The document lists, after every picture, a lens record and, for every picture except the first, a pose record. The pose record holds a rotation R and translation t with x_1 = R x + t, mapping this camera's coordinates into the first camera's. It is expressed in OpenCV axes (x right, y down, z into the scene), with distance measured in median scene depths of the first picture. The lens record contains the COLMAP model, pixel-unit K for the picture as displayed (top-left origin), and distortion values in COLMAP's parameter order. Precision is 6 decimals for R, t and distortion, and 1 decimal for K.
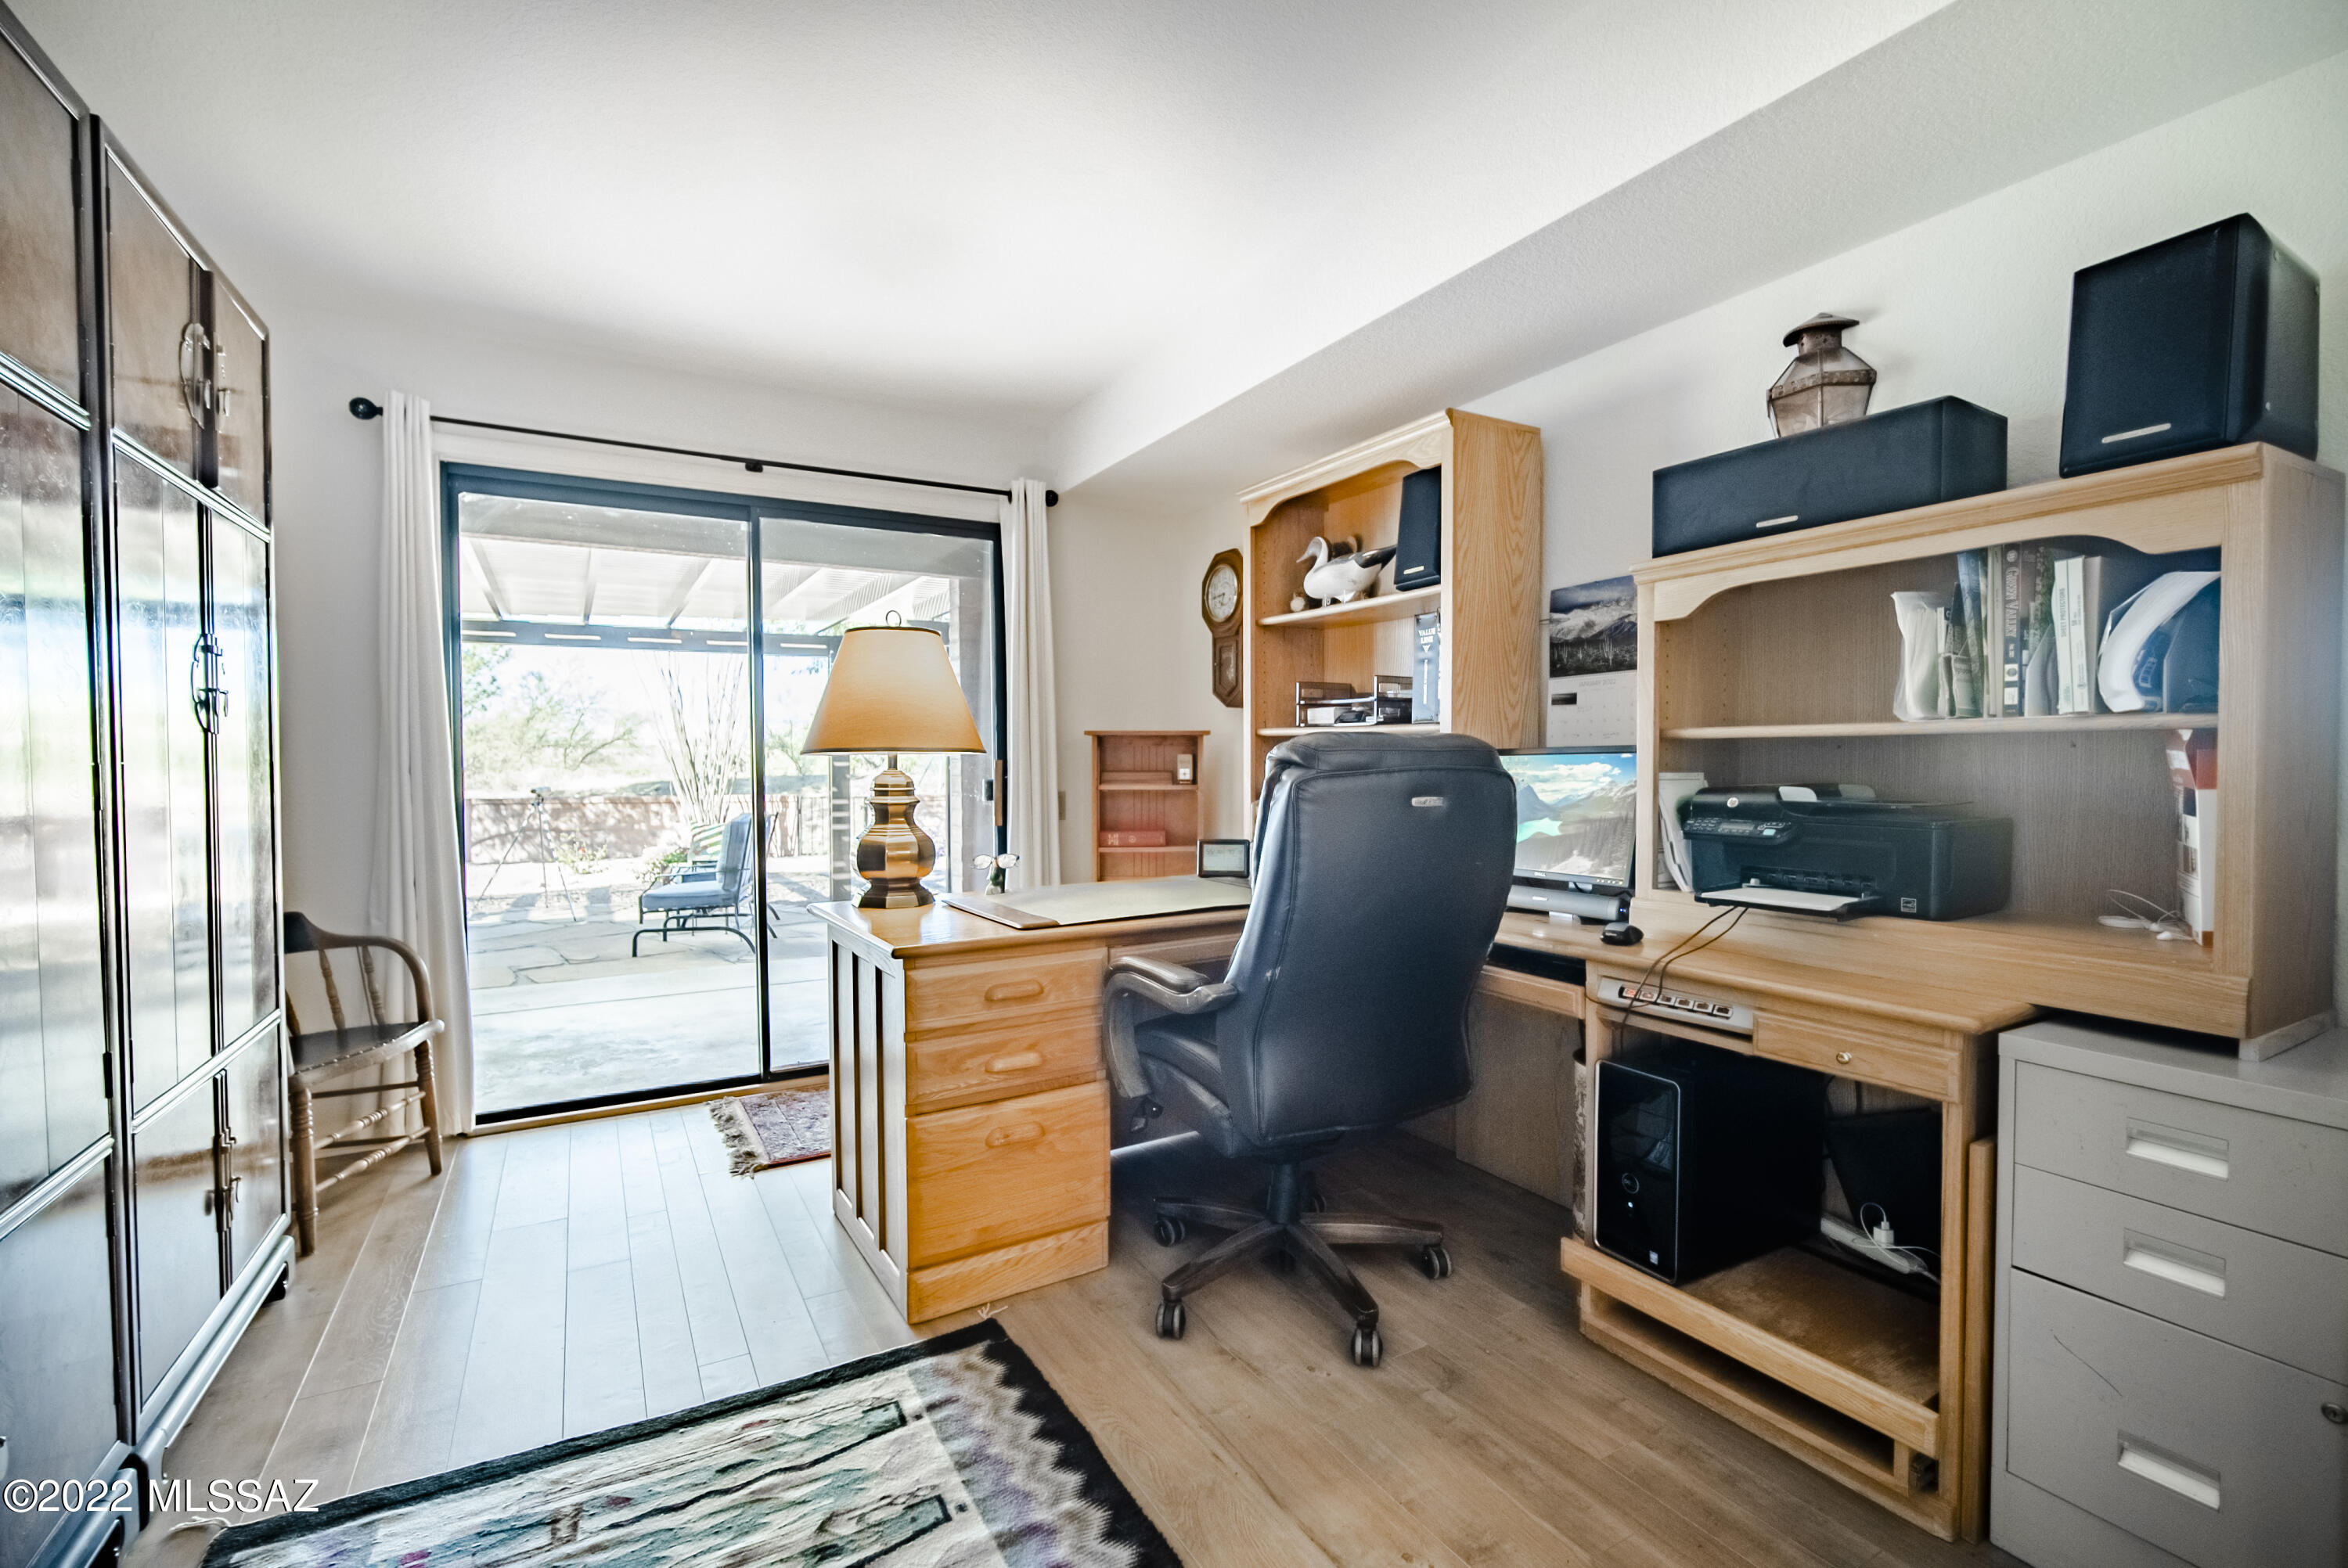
lens RADIAL K [[1028.9, 0, 1177.4], [0, 1028.9, 783.4], [0, 0, 1]] dist [-0.016083, 0.004265]
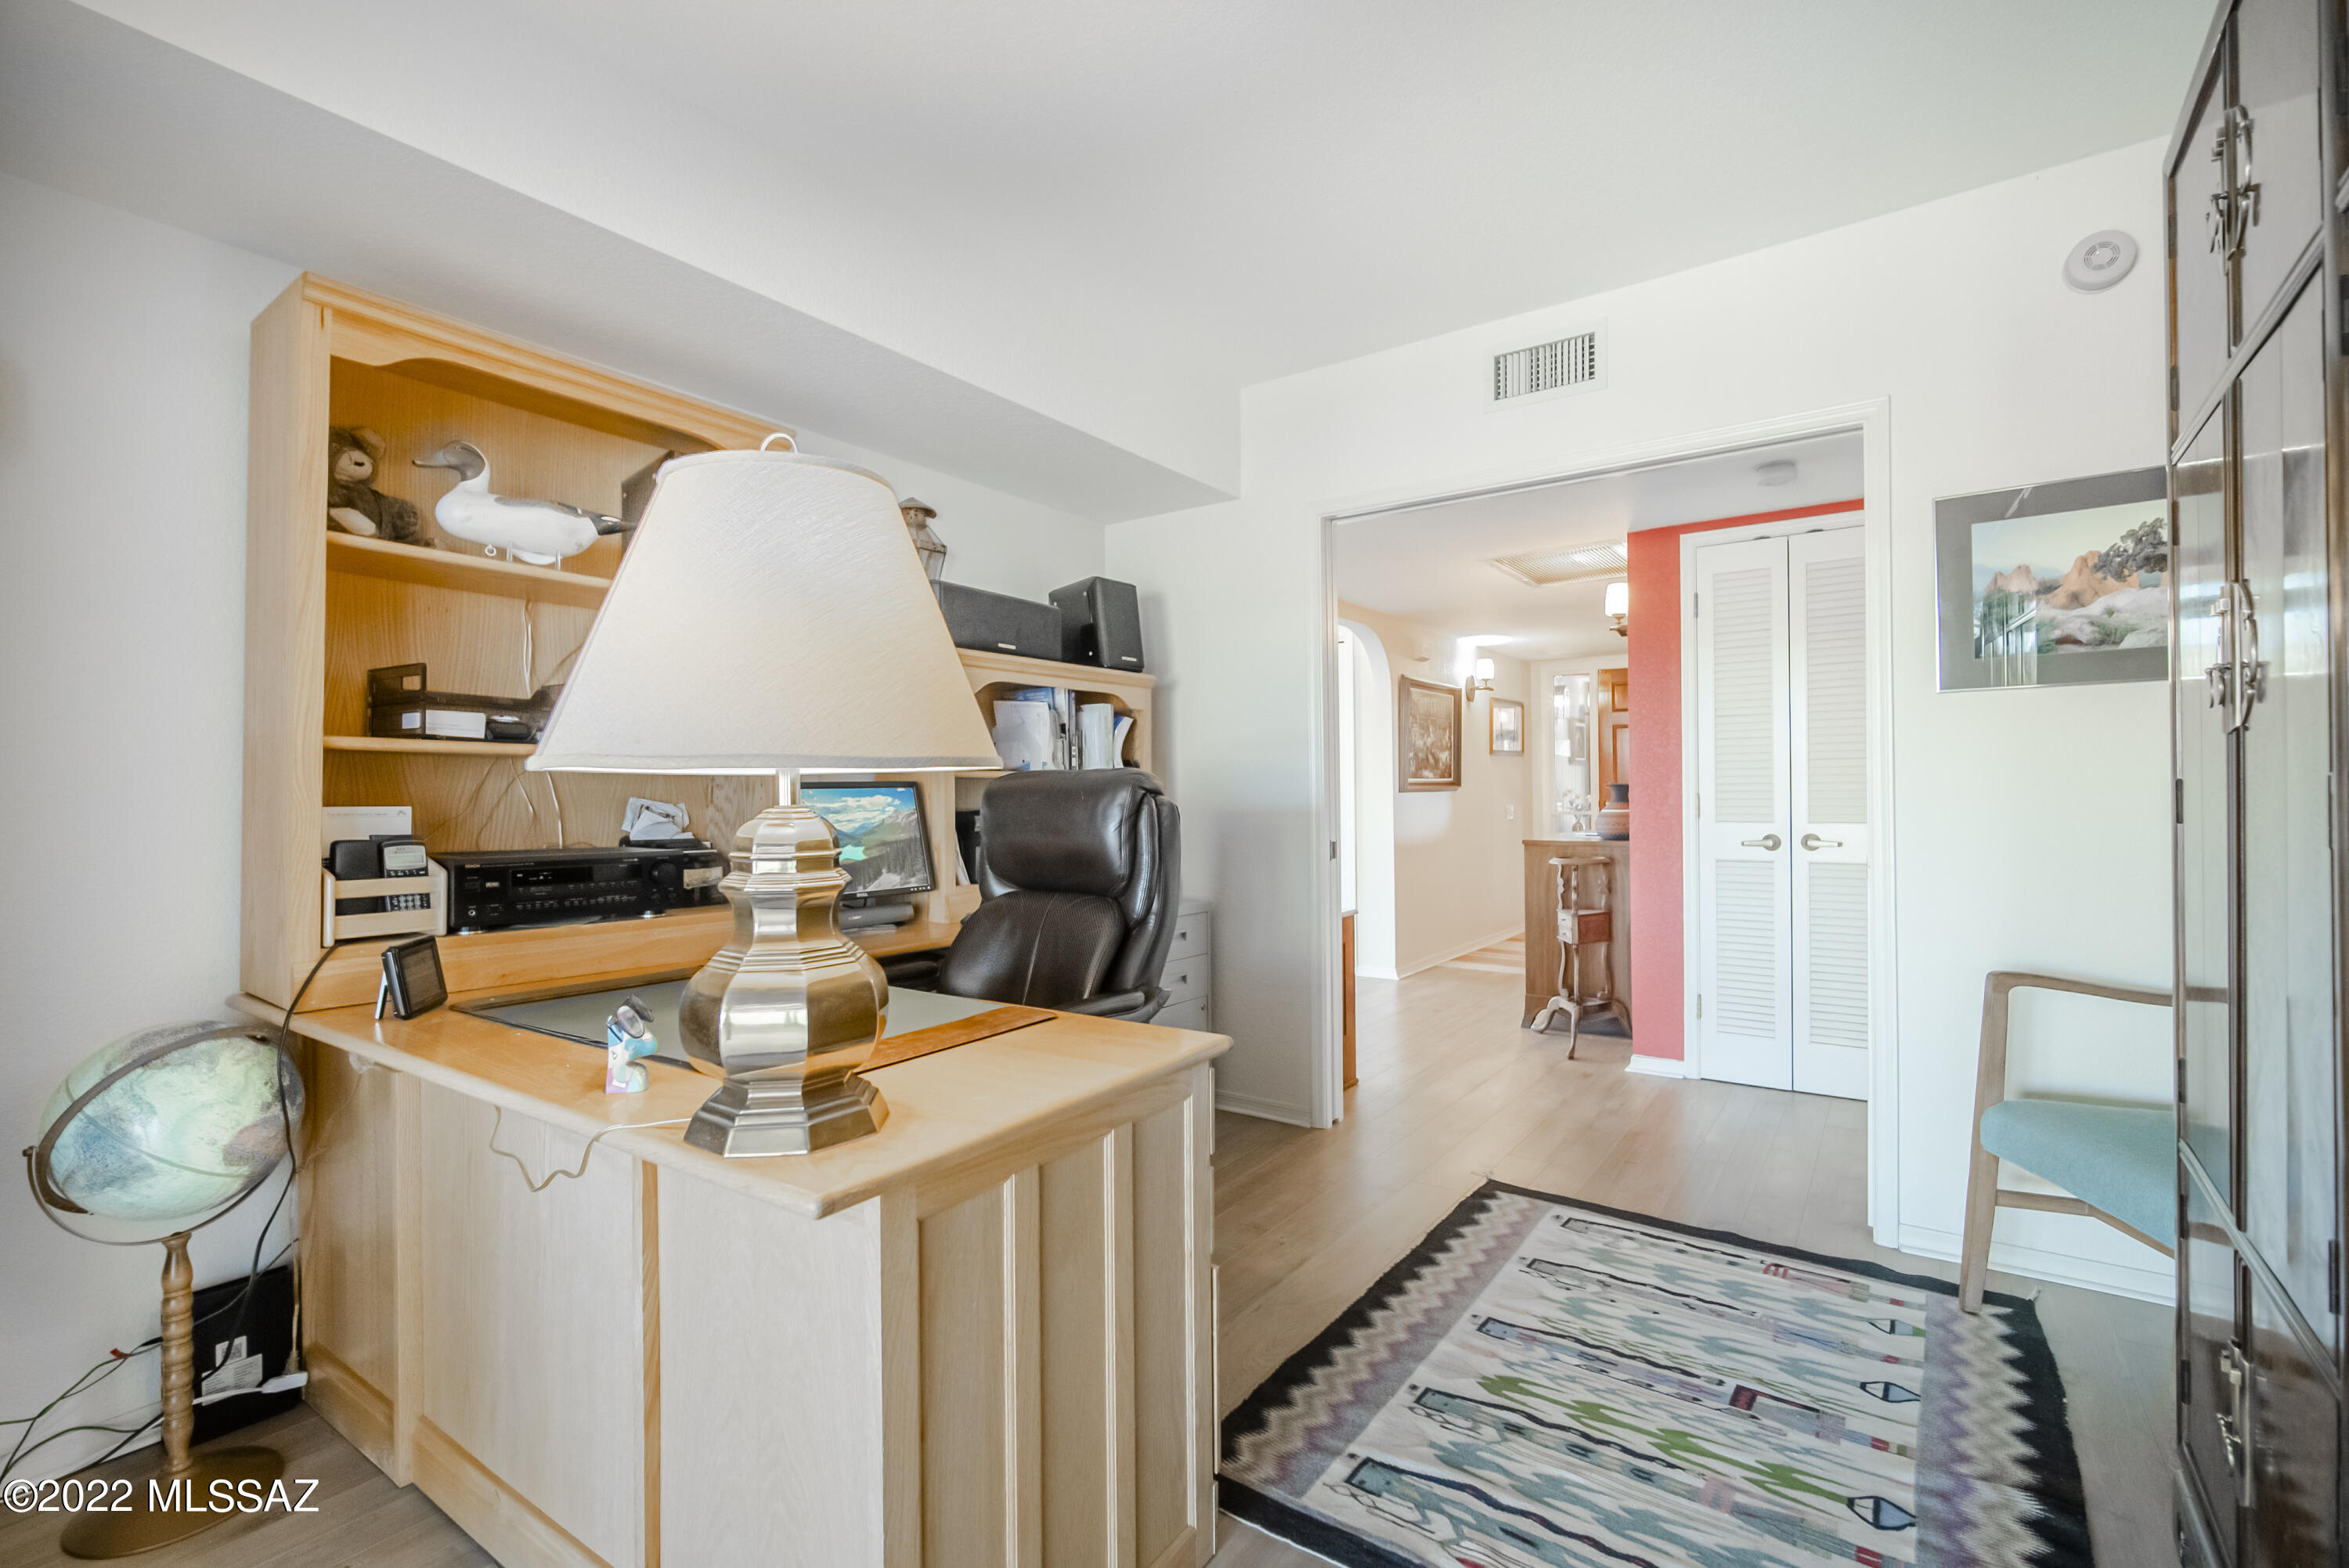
lens RADIAL K [[1029.4, 0, 1181.7], [0, 1029.4, 779.8], [0, 0, 1]] dist [-0.016083, 0.004265]
pose [[-0.411459, 0.016354, 0.911282, -0.922764], [0.033879, 0.999422, -0.002639, -0.025341], [-0.910798, 0.029788, -0.411775, 1.298674]]
